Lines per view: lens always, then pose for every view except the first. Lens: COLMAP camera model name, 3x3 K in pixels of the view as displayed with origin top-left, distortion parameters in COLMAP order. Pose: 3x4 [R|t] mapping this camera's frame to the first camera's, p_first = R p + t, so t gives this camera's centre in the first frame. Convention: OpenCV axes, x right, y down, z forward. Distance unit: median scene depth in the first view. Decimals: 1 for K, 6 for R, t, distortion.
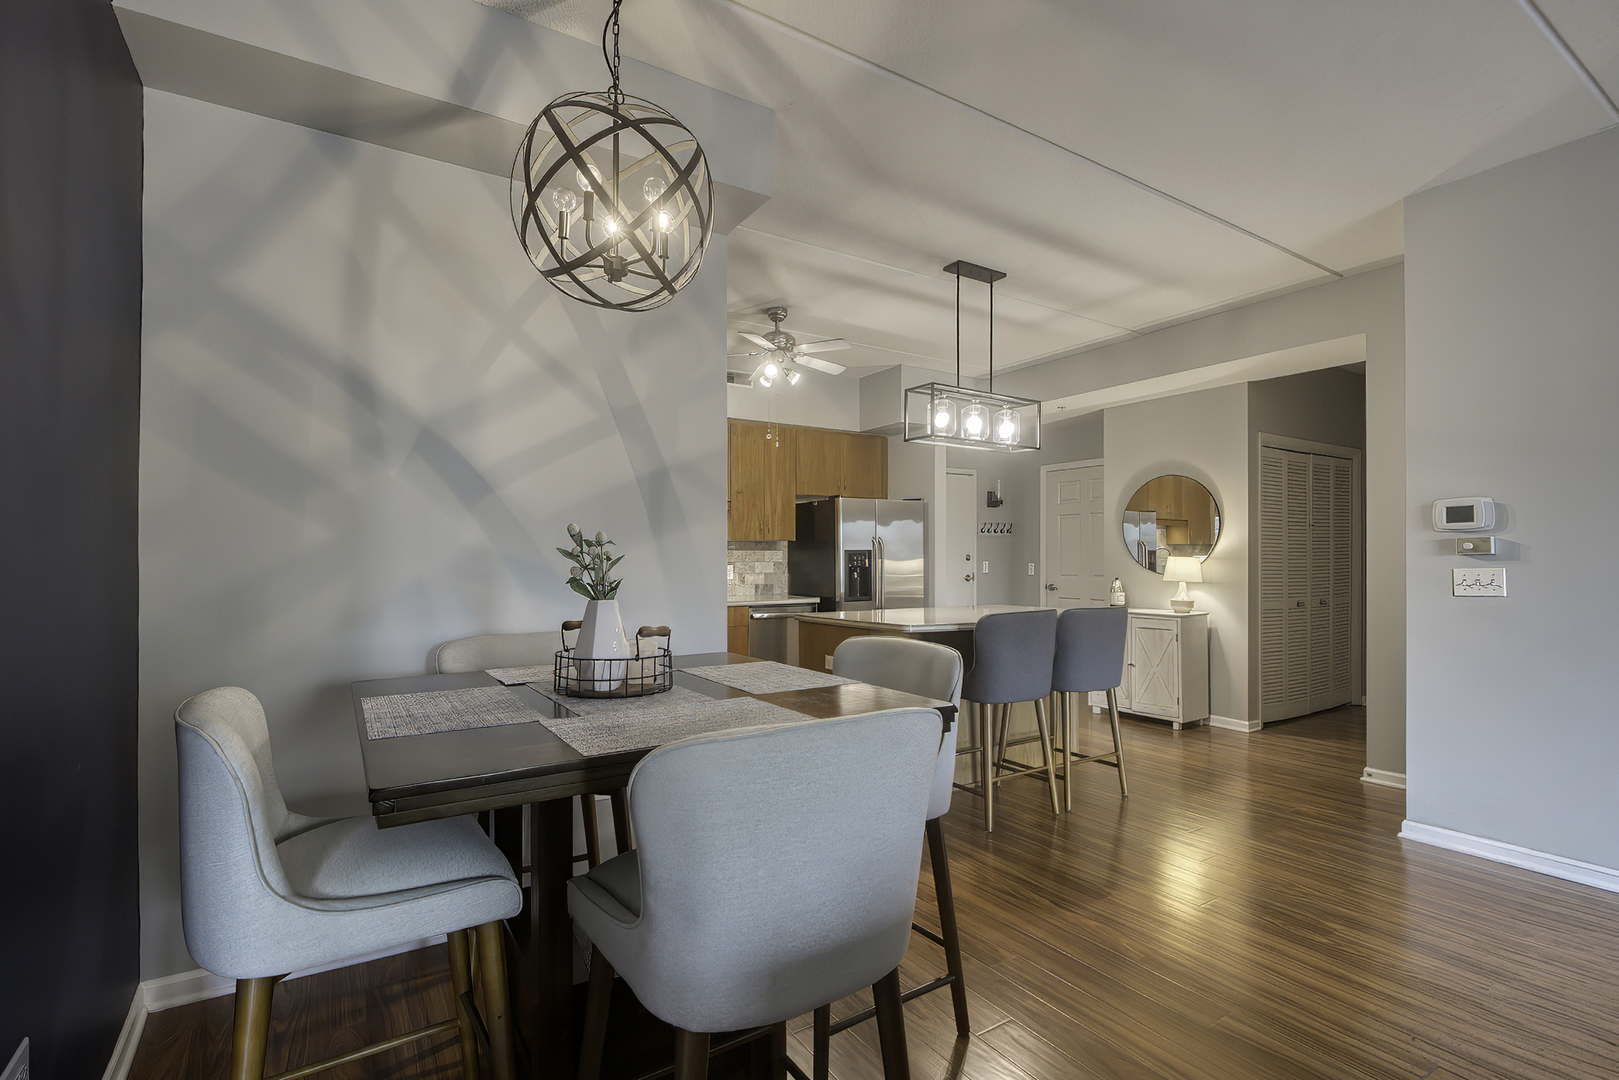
lens RADIAL K [[741.7, 0, 763.2], [0, 741.7, 547.6], [0, 0, 1]] dist [0.000585, -0.007427]
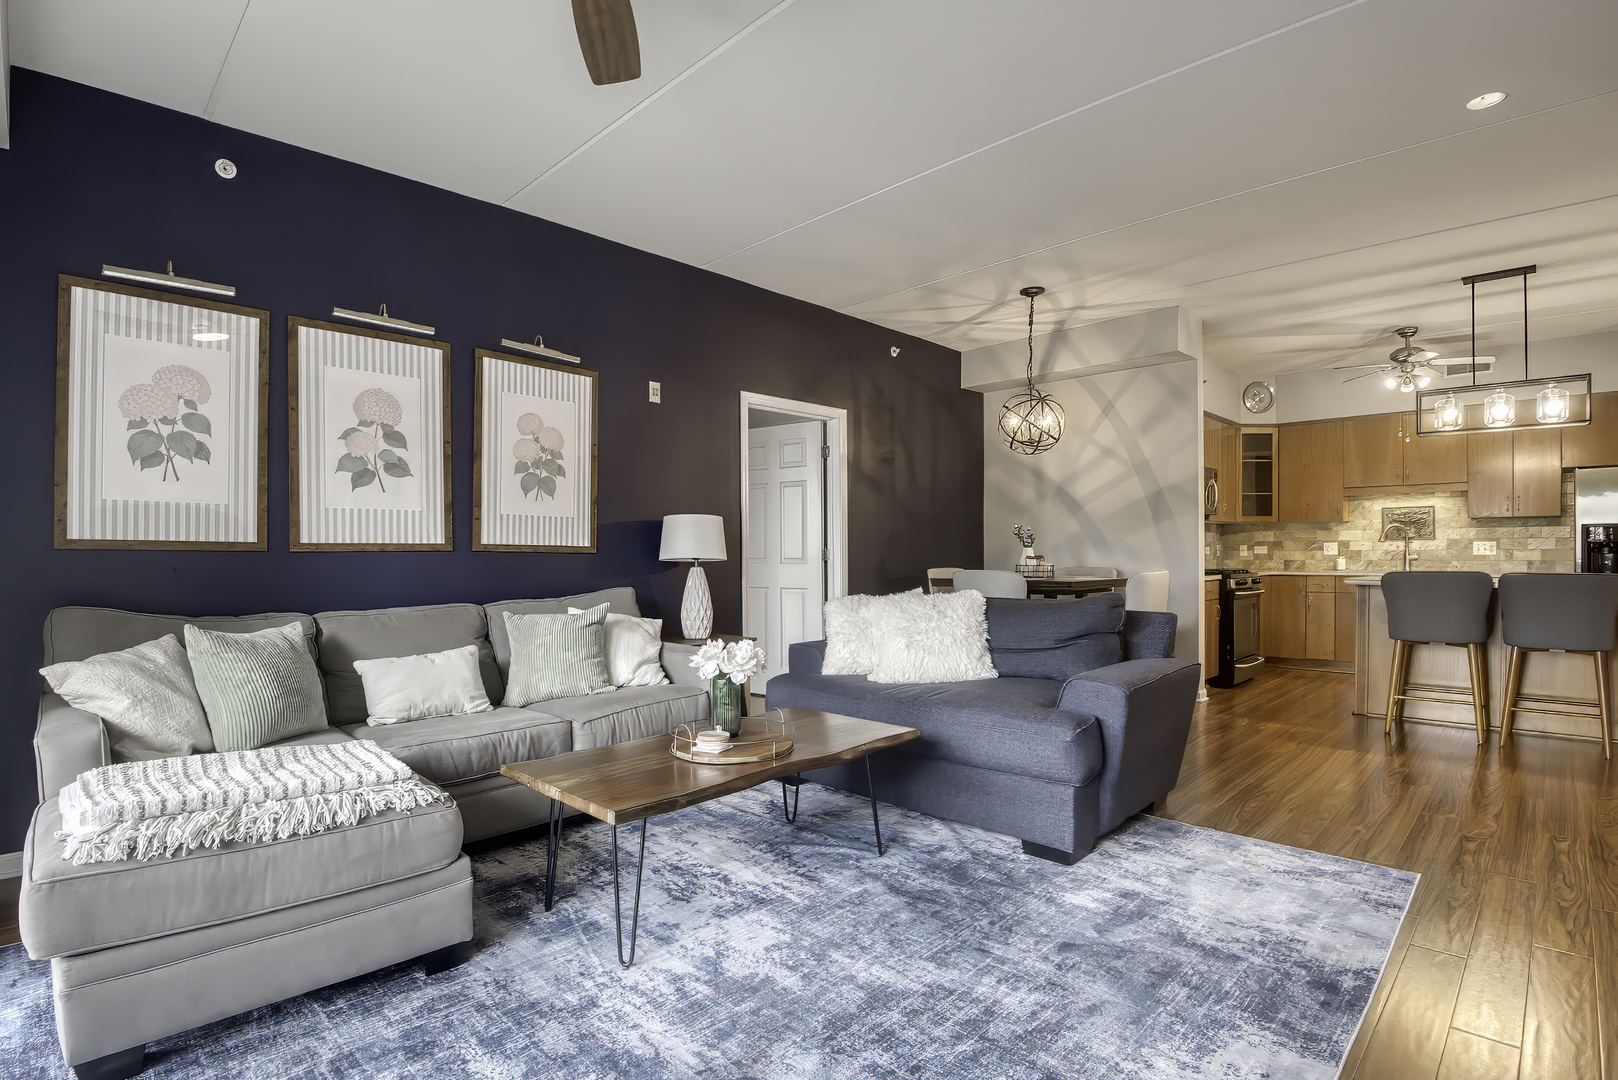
lens RADIAL K [[777.8, 0, 789.6], [0, 777.8, 567.1], [0, 0, 1]] dist [-0.041046, -0.005111]
pose [[0.235724, 0.017893, -0.971655, 0.789973], [0.020982, 0.999504, 0.023496, 0.015314], [0.971594, -0.025926, 0.235232, -0.225215]]
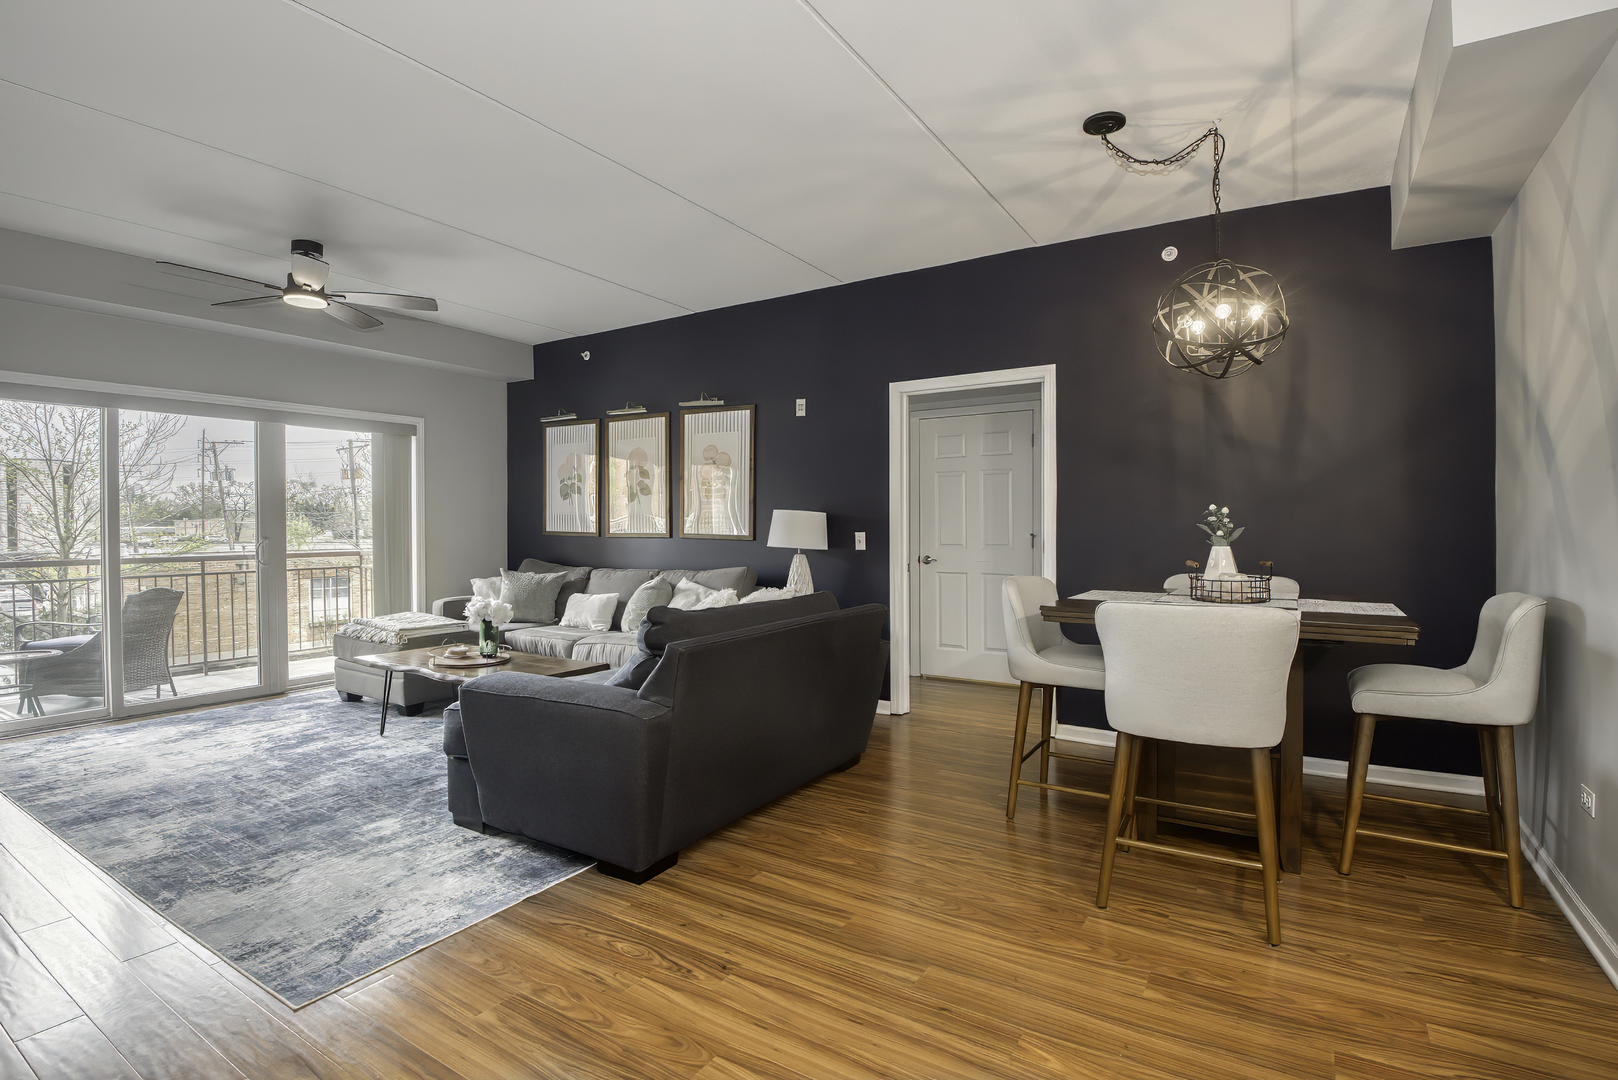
lens RADIAL K [[741.3, 0, 823.1], [0, 741.3, 529.2], [0, 0, 1]] dist [0.000585, -0.007427]
pose [[-0.878666, -0.002068, -0.477433, 0.417720], [0.004607, 0.999907, -0.012810, 0.013130], [0.477415, -0.013456, -0.878575, 0.592522]]
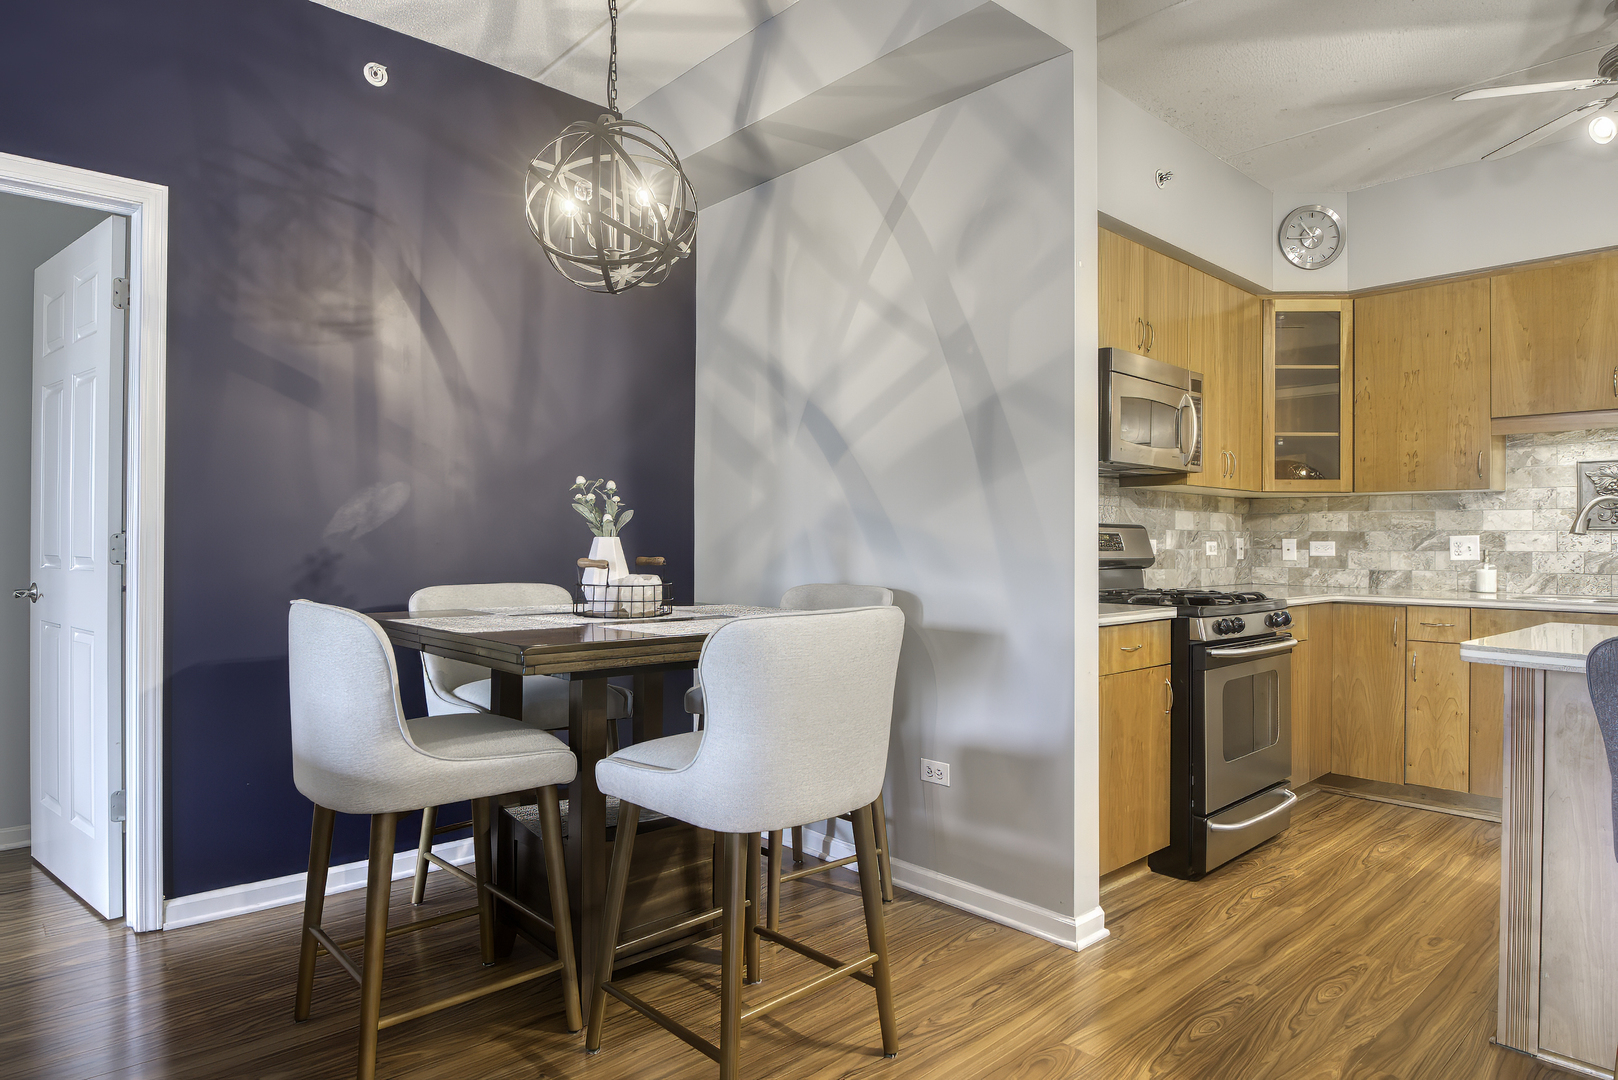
lens RADIAL K [[903.6, 0, 813.0], [0, 903.6, 535.4], [0, 0, 1]] dist [-0.009083, -0.015983]
pose [[0.200520, -0.003035, -0.979685, 0.370063], [0.007621, 0.999970, -0.001538, 0.020551], [0.979660, -0.007158, 0.200537, 0.292092]]
